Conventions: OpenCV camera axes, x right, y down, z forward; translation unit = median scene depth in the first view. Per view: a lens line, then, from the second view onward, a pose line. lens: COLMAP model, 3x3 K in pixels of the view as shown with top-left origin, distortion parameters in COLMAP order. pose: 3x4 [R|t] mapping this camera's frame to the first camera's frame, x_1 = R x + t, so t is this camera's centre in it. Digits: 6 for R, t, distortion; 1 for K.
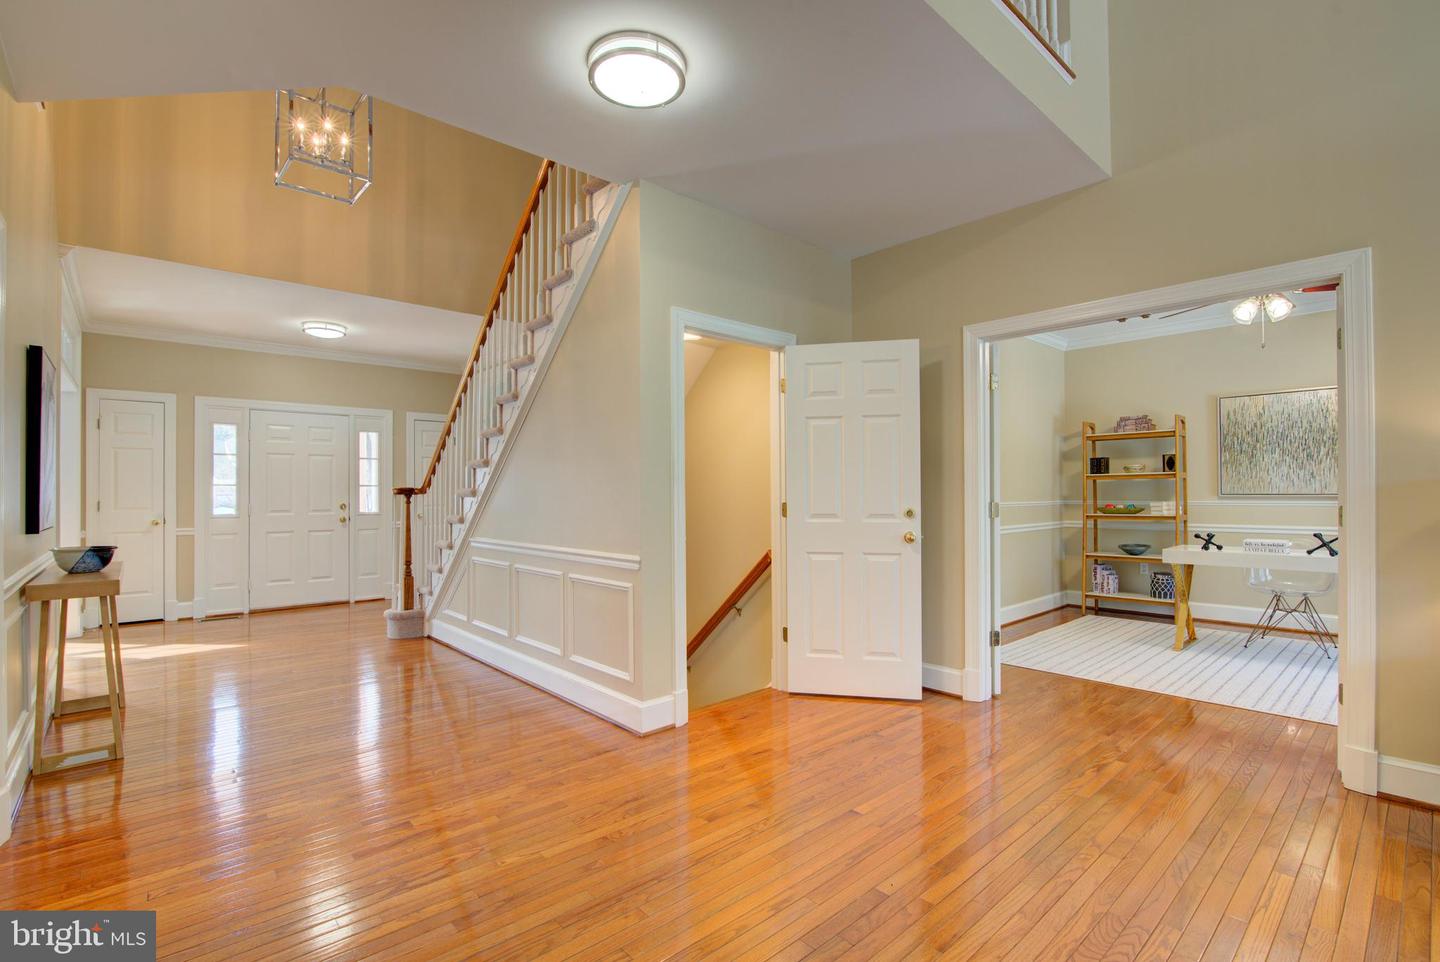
lens RADIAL K [[656.4, 0, 718.8], [0, 656.4, 484.0], [0, 0, 1]] dist [-0.018792, -0.000264]
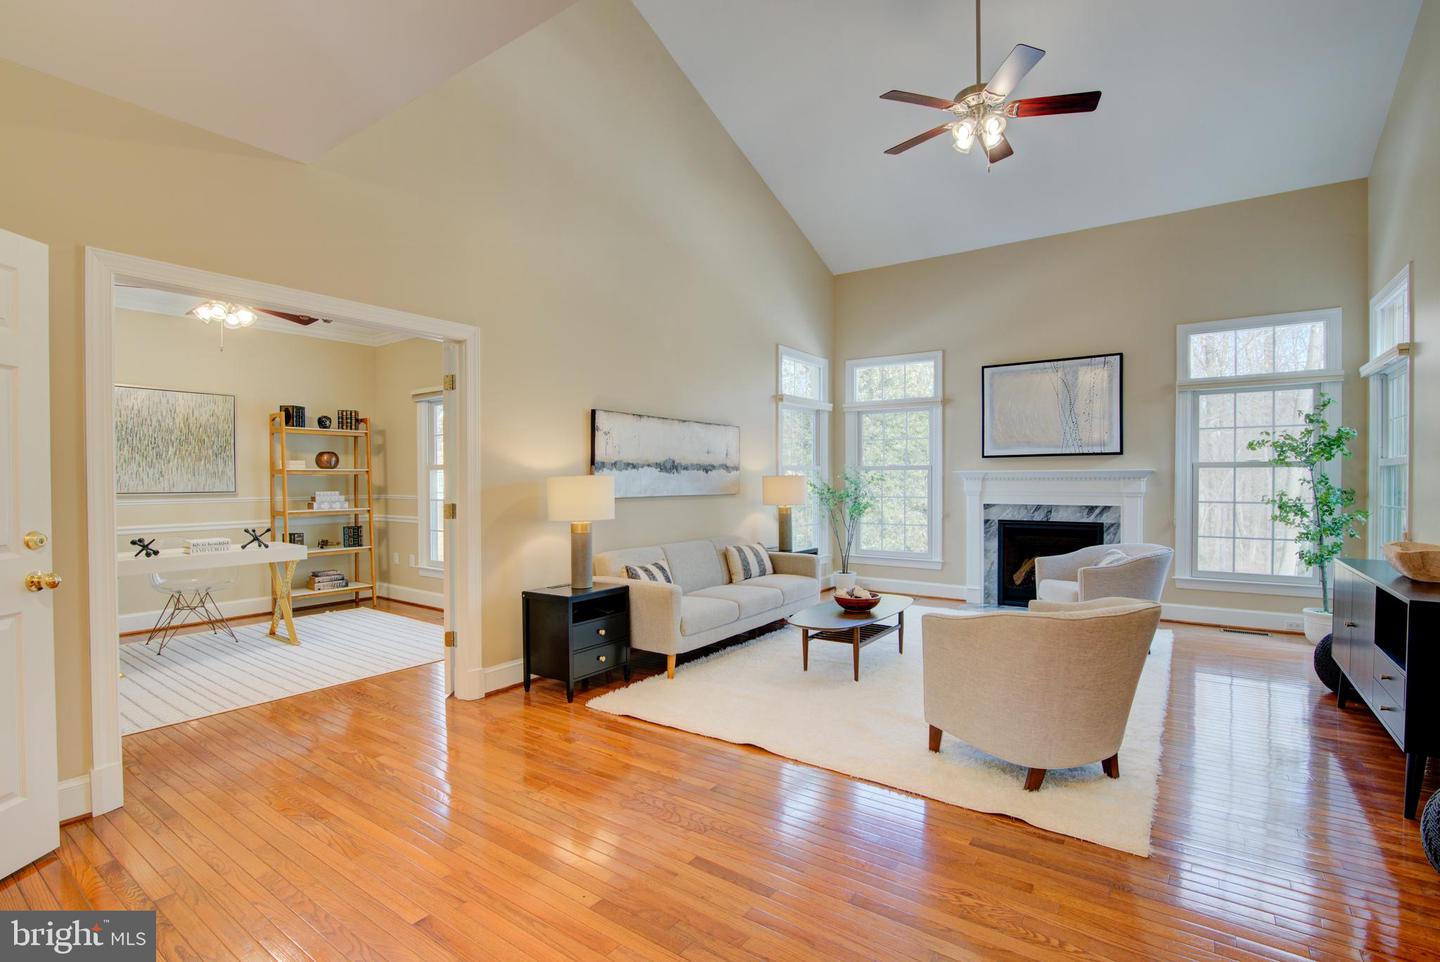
lens RADIAL K [[656.4, 0, 718.2], [0, 656.4, 487.3], [0, 0, 1]] dist [-0.018792, -0.000264]
pose [[-0.211534, -0.006502, 0.977349, -0.324731], [-0.014390, 0.999890, 0.003538, -0.010397], [-0.977265, -0.013316, -0.211604, 0.438565]]
